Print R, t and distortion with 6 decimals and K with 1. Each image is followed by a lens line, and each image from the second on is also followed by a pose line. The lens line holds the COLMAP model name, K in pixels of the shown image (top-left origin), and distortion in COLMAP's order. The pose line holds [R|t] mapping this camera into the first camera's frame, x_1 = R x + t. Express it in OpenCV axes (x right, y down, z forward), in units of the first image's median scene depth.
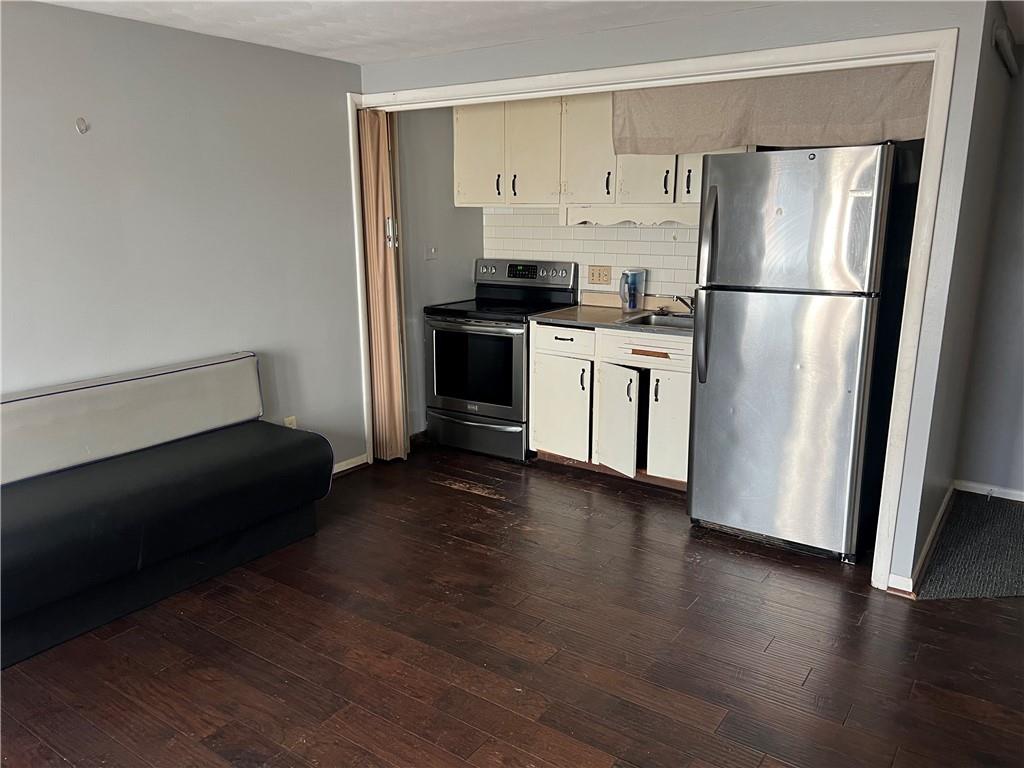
lens RADIAL K [[773.0, 0, 510.3], [0, 773.0, 386.7], [0, 0, 1]] dist [0.053187, -0.048045]
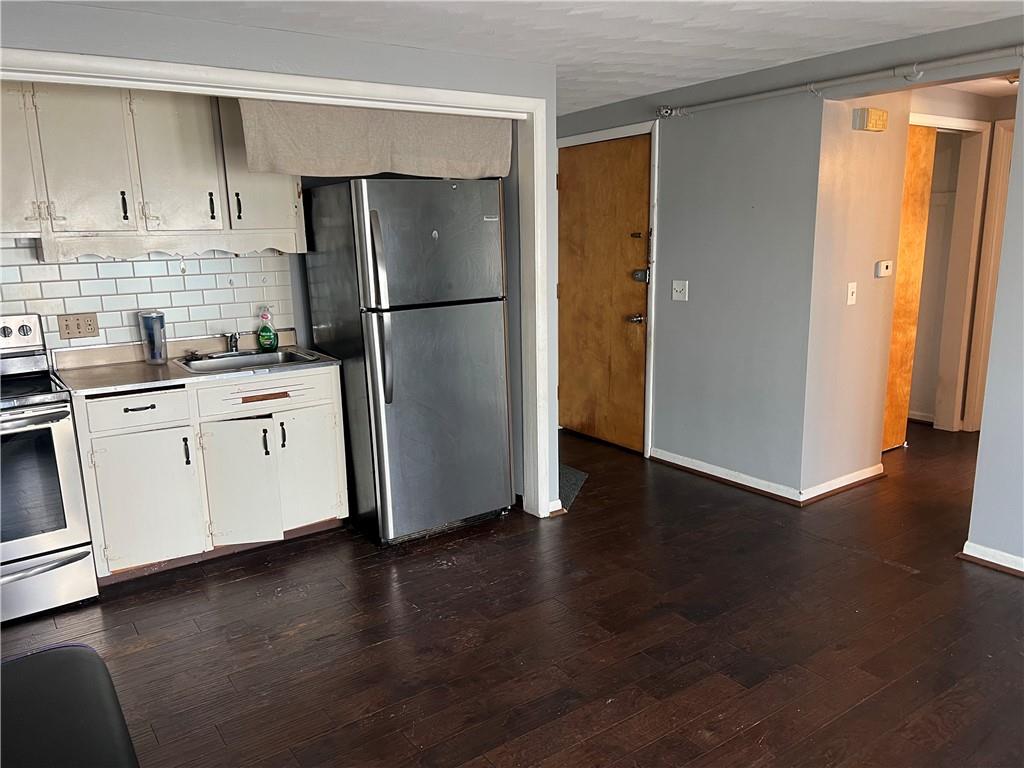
lens RADIAL K [[773.0, 0, 512.7], [0, 773.0, 384.6], [0, 0, 1]] dist [0.053187, -0.048045]
pose [[0.321390, -0.191657, 0.927349, -0.542408], [0.234727, 0.964865, 0.118062, -0.094083], [-0.917394, 0.179730, 0.355085, 0.417733]]
